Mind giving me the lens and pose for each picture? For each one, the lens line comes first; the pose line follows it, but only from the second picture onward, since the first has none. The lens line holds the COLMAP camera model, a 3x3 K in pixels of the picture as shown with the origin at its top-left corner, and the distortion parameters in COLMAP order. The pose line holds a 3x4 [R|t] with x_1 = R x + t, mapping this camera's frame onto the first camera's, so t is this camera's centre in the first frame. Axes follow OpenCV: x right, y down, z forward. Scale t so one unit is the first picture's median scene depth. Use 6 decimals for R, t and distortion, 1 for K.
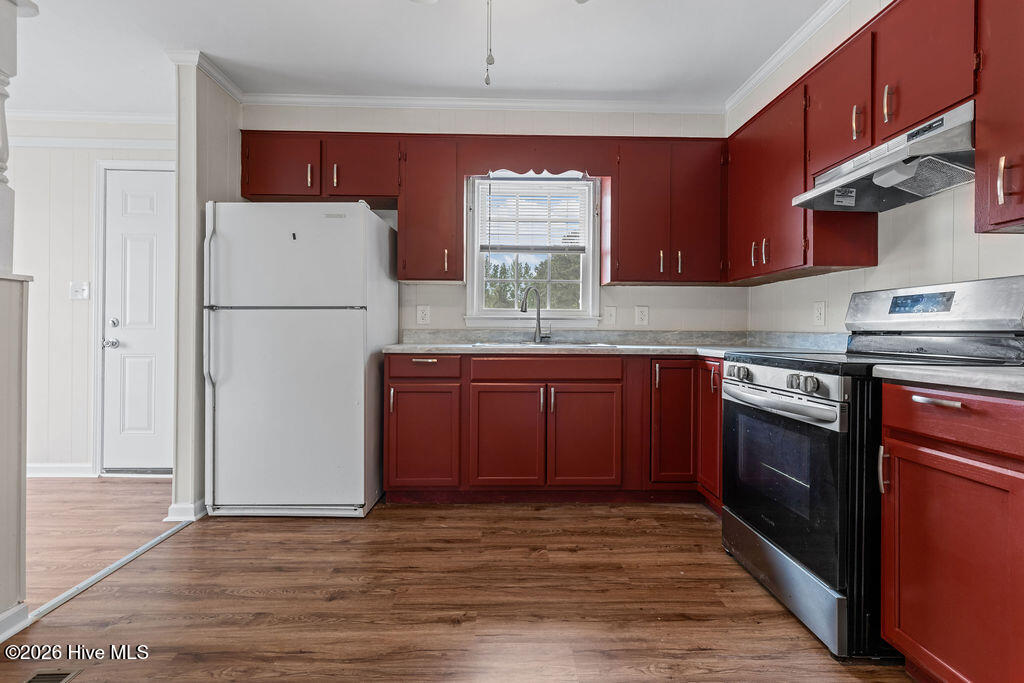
lens RADIAL K [[484.9, 0, 509.5], [0, 484.9, 329.3], [0, 0, 1]] dist [0.002954, 0.000367]
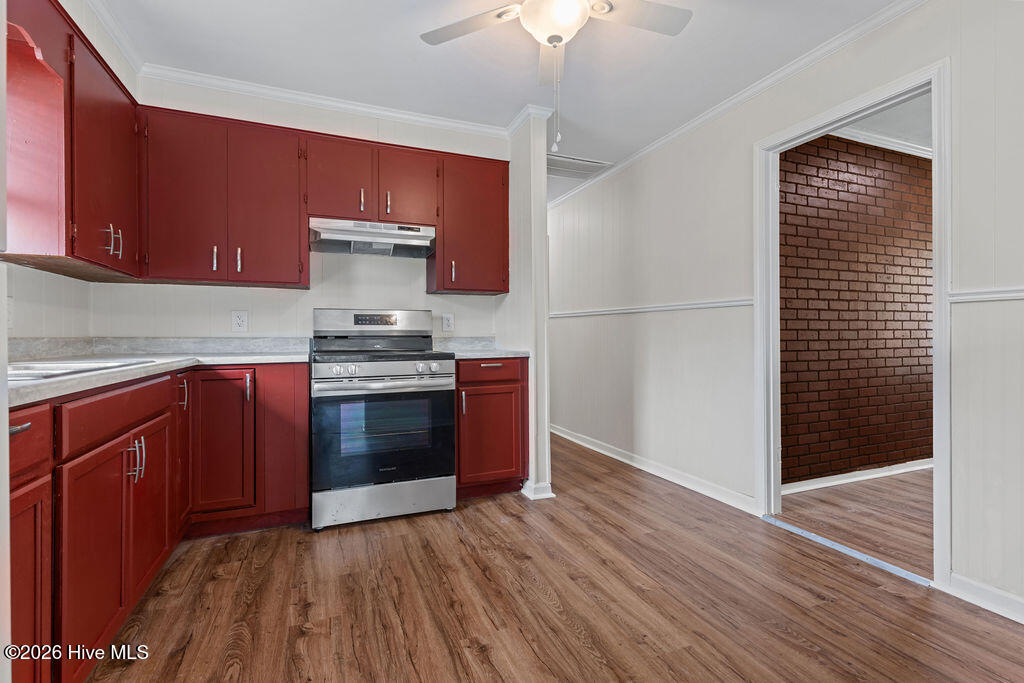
lens RADIAL K [[469.9, 0, 512.9], [0, 469.9, 336.4], [0, 0, 1]] dist [0.001848, 0.000026]
pose [[-0.363134, -0.006392, 0.931715, -0.637107], [-0.001605, 0.999979, 0.006235, -0.004657], [-0.931735, 0.000769, -0.363137, 0.835336]]
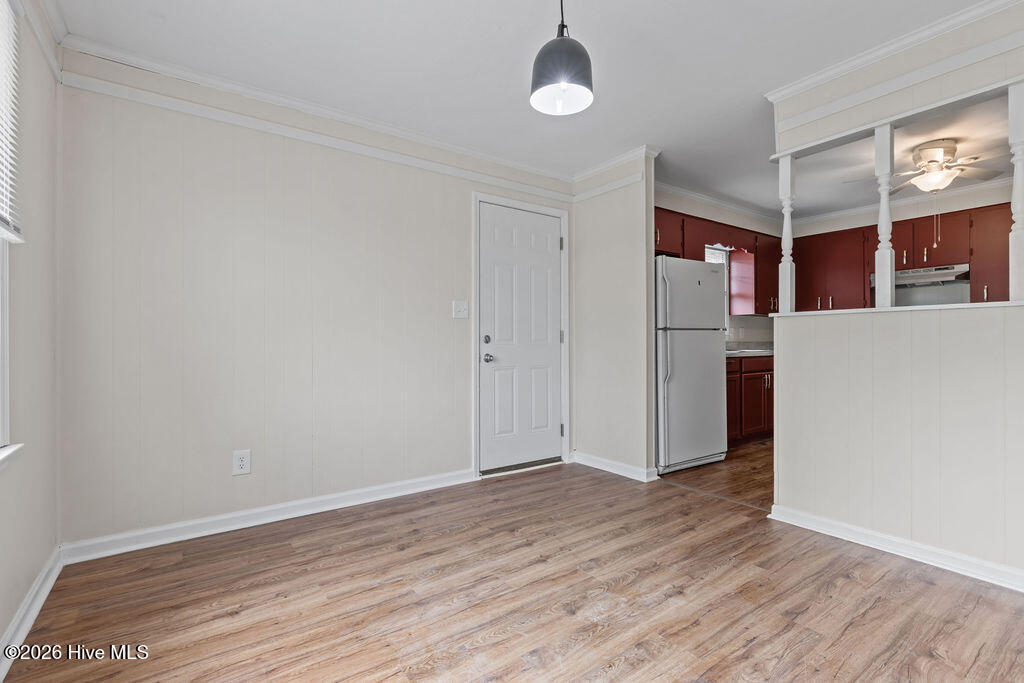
lens RADIAL K [[469.9, 0, 512.9], [0, 469.9, 336.4], [0, 0, 1]] dist [0.001848, 0.000026]
pose [[0.831082, -0.004457, 0.556132, -1.748094], [0.007108, 0.999971, -0.002608, -0.022545], [-0.556104, 0.006121, 0.831090, 0.089459]]
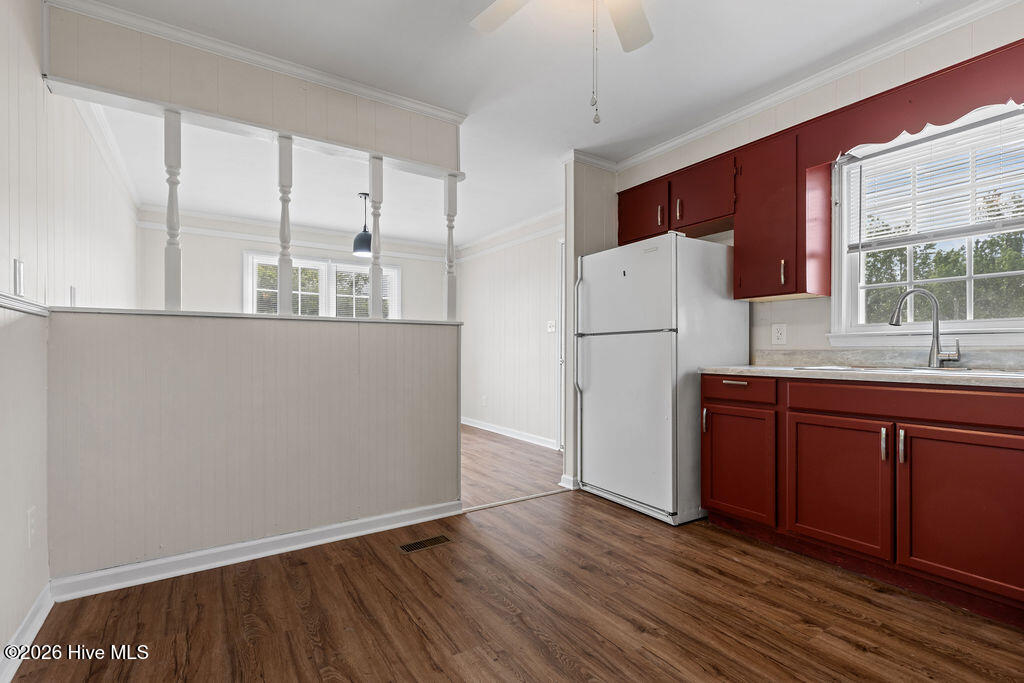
lens RADIAL K [[470.5, 0, 516.2], [0, 470.5, 348.8], [0, 0, 1]] dist [0.000334, -0.000011]
pose [[0.533300, -0.009747, -0.845870, 0.398166], [0.003744, 0.999951, -0.009162, 0.005064], [0.845918, 0.001719, 0.533310, 0.150850]]
